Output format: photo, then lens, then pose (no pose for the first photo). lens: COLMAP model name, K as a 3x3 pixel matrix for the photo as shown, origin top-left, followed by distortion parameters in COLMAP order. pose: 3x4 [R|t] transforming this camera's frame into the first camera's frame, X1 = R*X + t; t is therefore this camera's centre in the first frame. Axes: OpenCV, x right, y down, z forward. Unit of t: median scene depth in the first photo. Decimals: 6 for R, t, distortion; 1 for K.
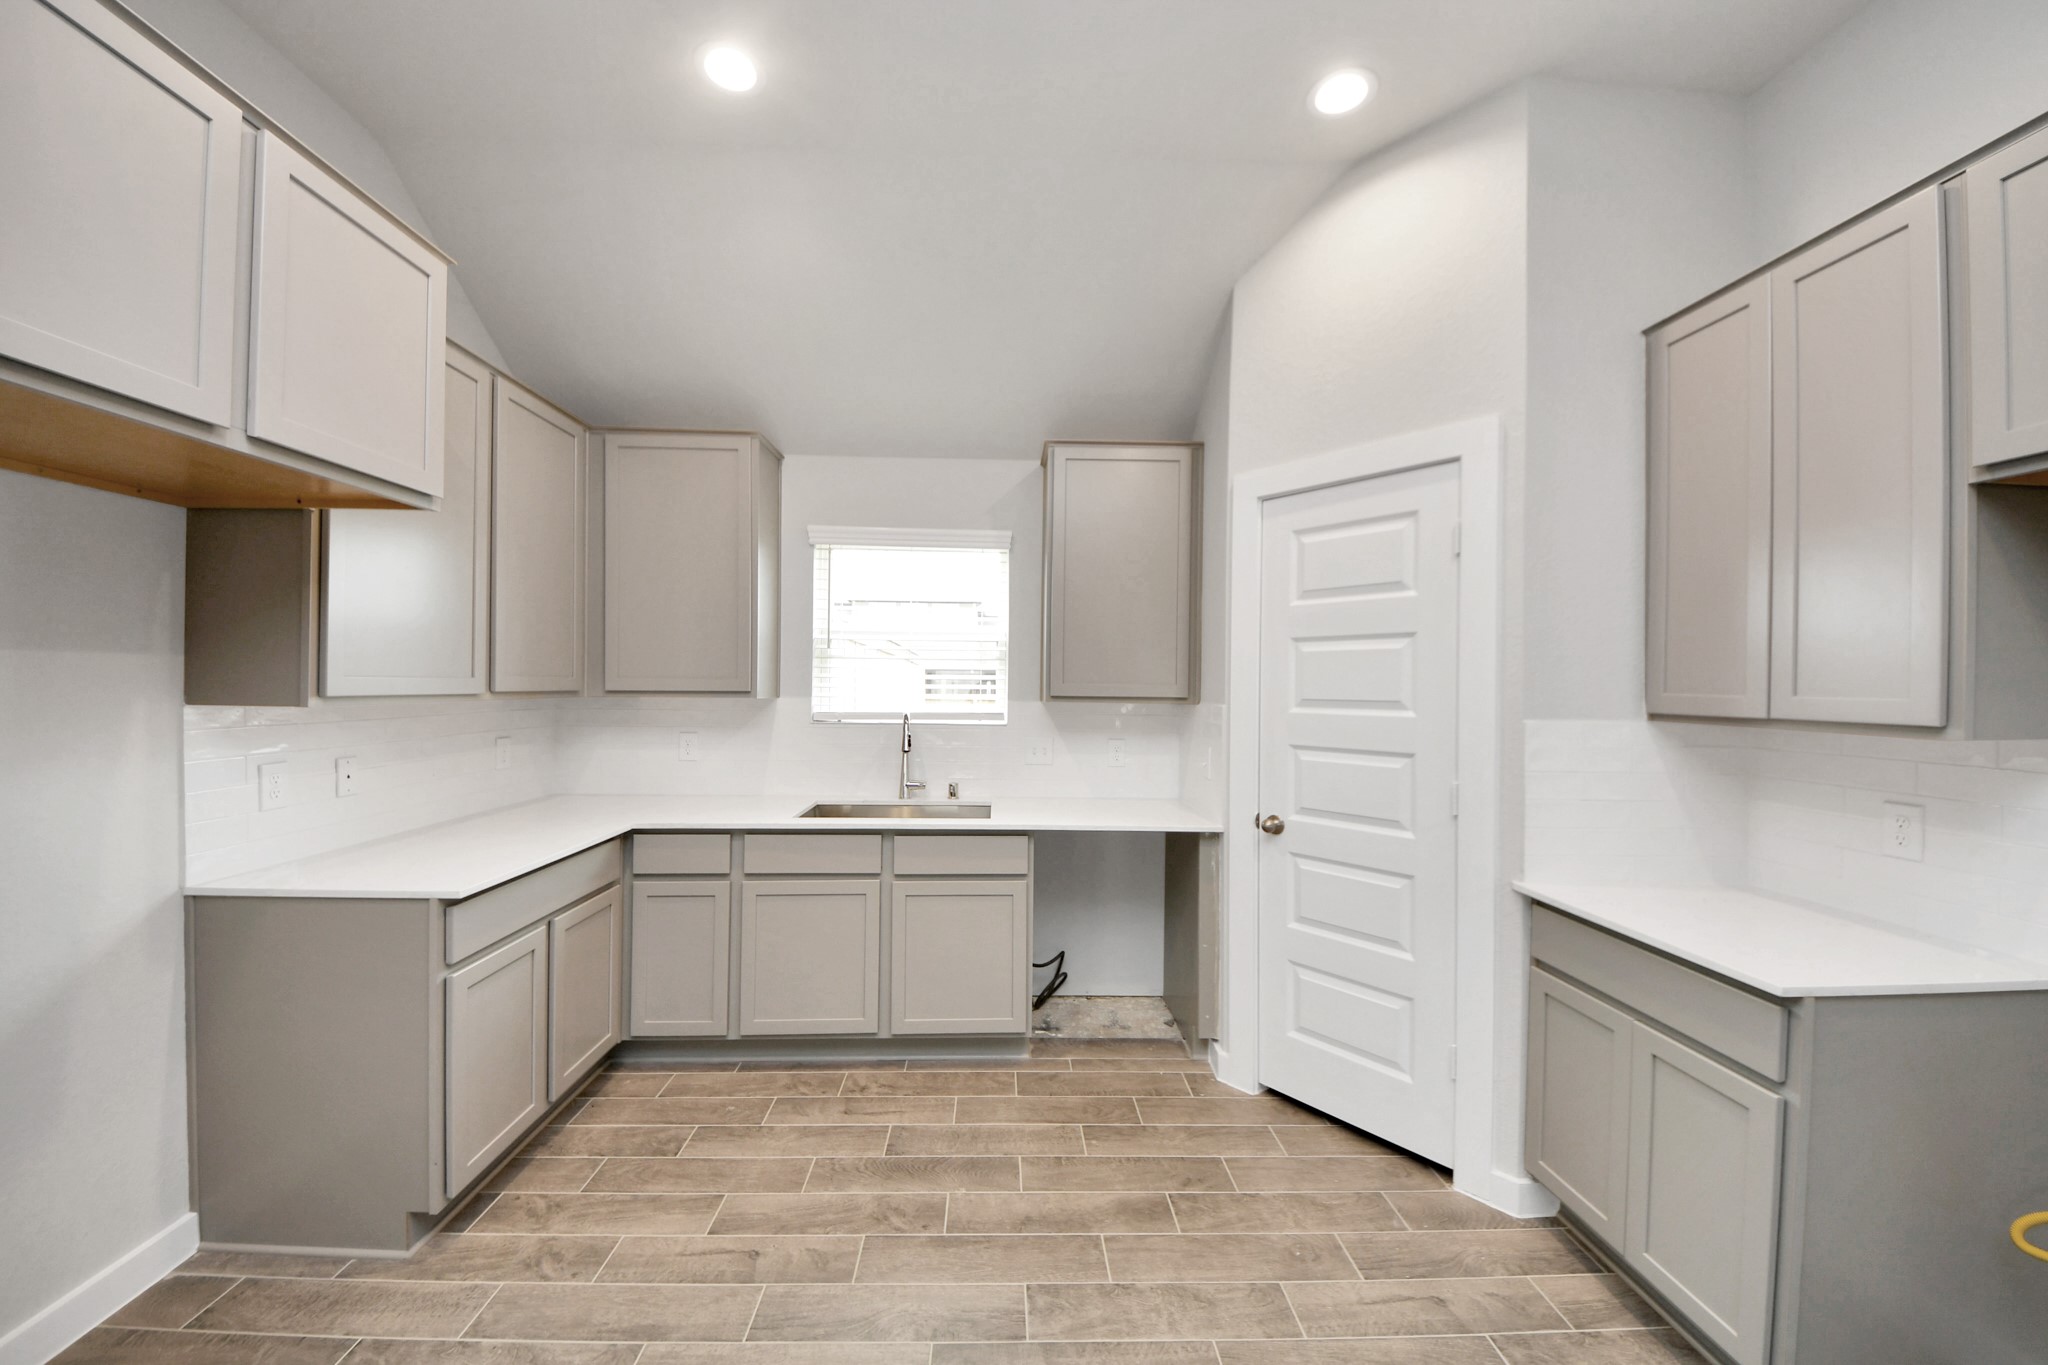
lens RADIAL K [[698.8, 0, 1036.0], [0, 698.8, 682.8], [0, 0, 1]] dist [-0.004852, -0.002686]
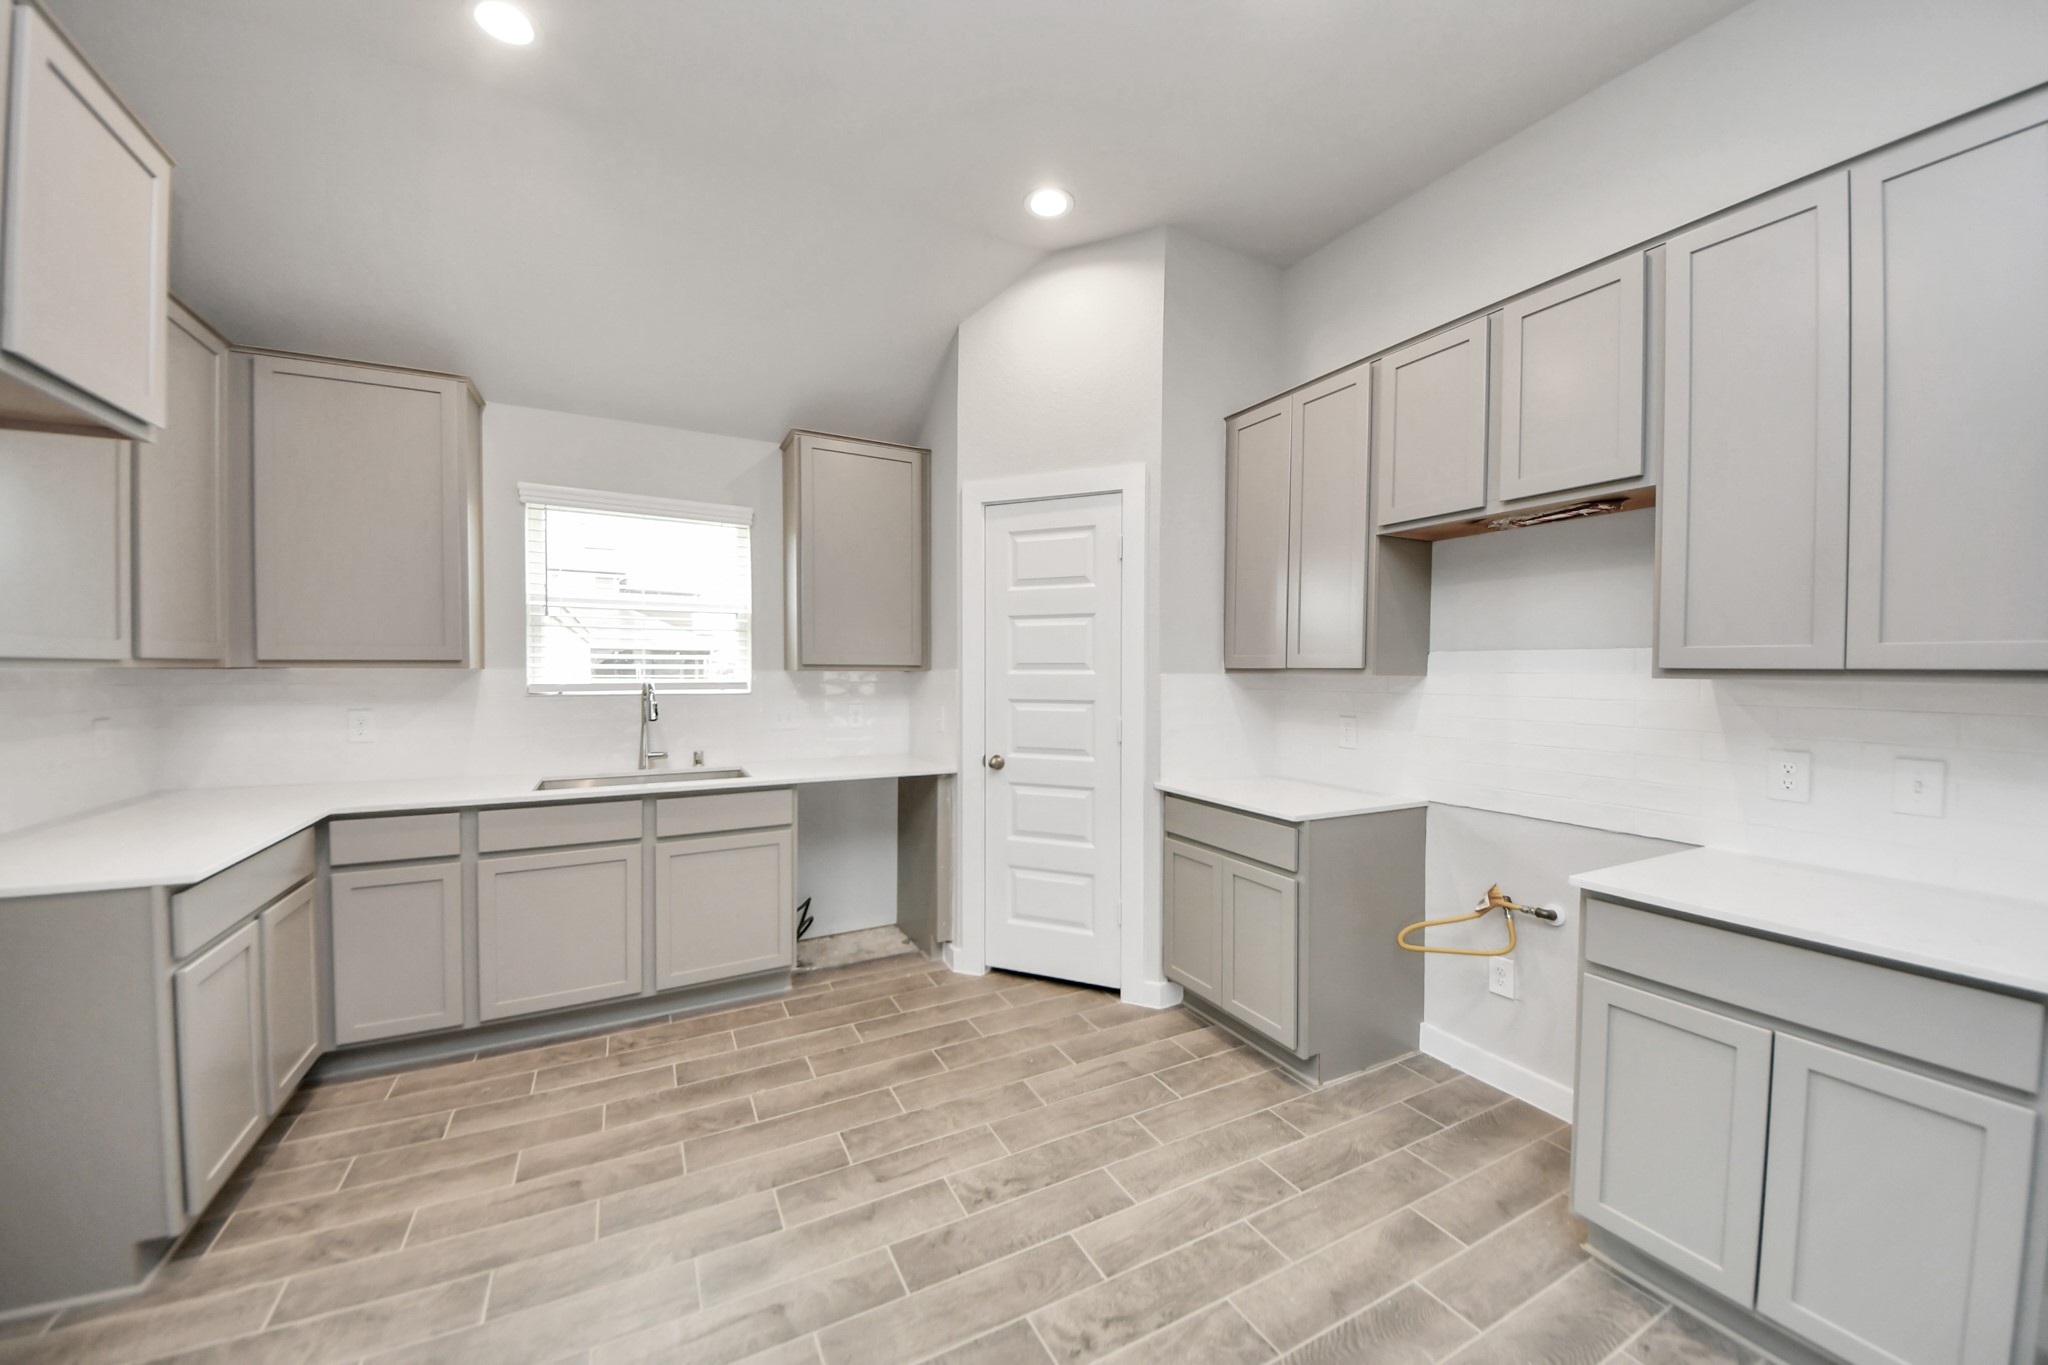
lens RADIAL K [[698.8, 0, 1011.7], [0, 698.8, 678.0], [0, 0, 1]] dist [-0.004852, -0.002686]
pose [[0.904331, -0.012028, 0.426663, -0.196826], [0.004590, 0.999819, 0.018457, 0.029271], [-0.426807, -0.014733, 0.904223, -0.181912]]
